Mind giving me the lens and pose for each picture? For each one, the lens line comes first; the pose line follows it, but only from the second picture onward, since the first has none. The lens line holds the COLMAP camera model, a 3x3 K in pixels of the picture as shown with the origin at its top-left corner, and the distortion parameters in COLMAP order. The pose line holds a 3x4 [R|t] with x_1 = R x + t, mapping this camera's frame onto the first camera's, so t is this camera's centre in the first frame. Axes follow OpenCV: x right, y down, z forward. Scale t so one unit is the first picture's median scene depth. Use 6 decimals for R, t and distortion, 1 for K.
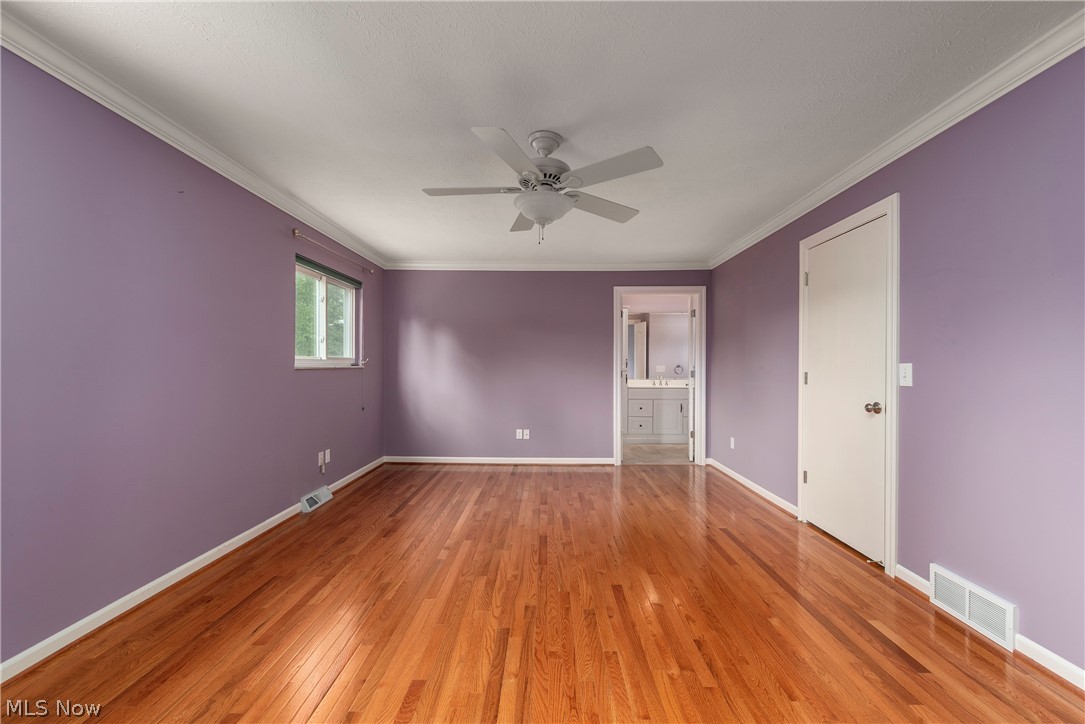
lens RADIAL K [[430.5, 0, 541.4], [0, 430.5, 368.1], [0, 0, 1]] dist [0.000457, -0.000545]
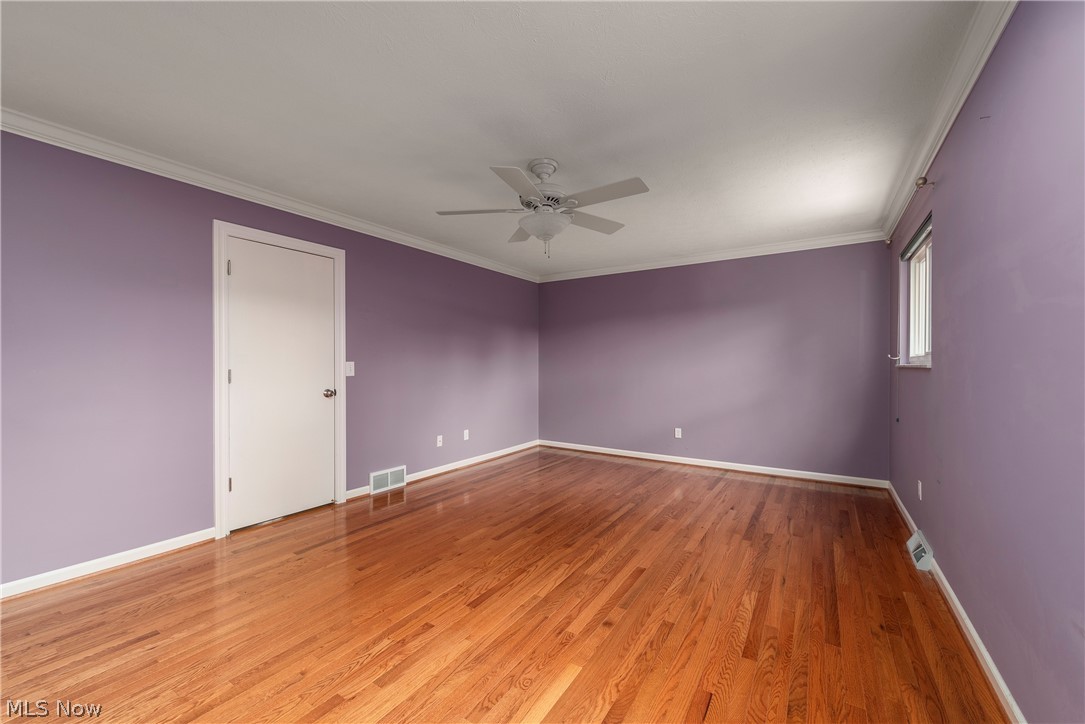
lens RADIAL K [[430.5, 0, 541.4], [0, 430.5, 368.1], [0, 0, 1]] dist [0.000457, -0.000545]
pose [[-0.848284, -0.007379, 0.529490, -0.584843], [-0.001579, 0.999934, 0.011405, -0.006237], [-0.529539, 0.008839, -0.848239, 1.945634]]
